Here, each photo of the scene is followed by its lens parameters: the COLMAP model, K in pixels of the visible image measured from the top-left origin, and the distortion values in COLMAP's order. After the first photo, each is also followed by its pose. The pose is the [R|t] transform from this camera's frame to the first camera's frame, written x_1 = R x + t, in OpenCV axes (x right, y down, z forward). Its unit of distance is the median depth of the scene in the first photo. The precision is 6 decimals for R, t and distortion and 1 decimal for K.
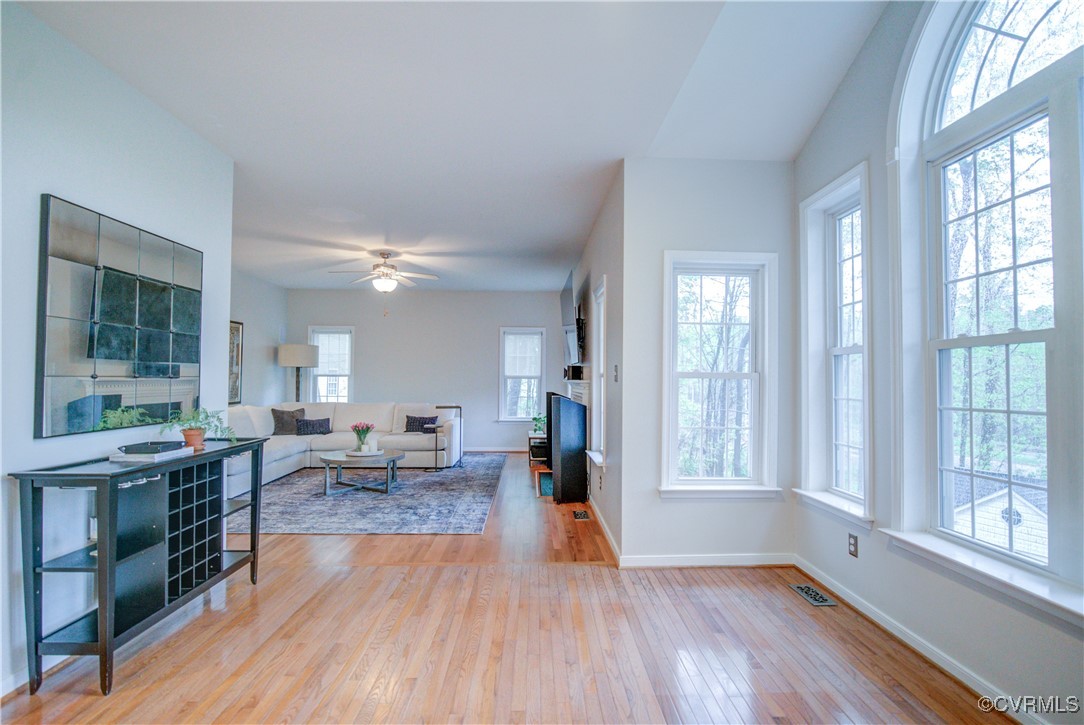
lens RADIAL K [[527.3, 0, 542.2], [0, 527.3, 365.7], [0, 0, 1]] dist [-0.004638, -0.000209]
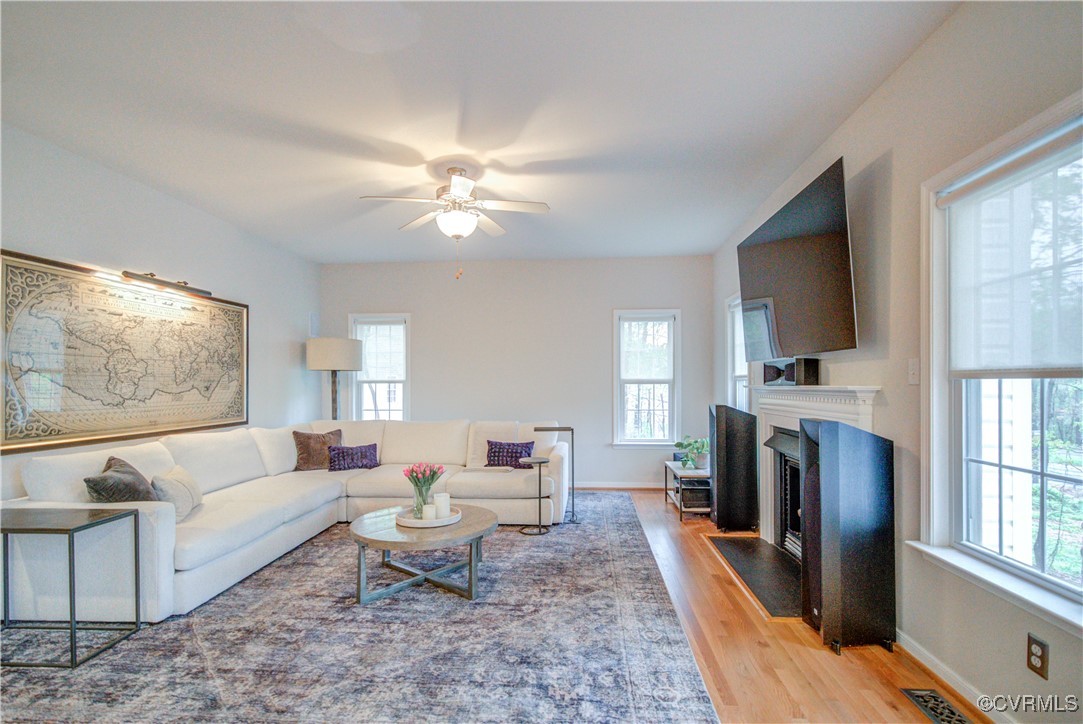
lens RADIAL K [[493.5, 0, 541.9], [0, 493.5, 388.3], [0, 0, 1]] dist [0.000358, 0.000005]
pose [[0.995760, -0.008942, -0.091552, -0.195247], [0.011989, 0.999390, 0.032792, 0.012833], [0.091203, -0.033751, 0.995260, 0.575273]]
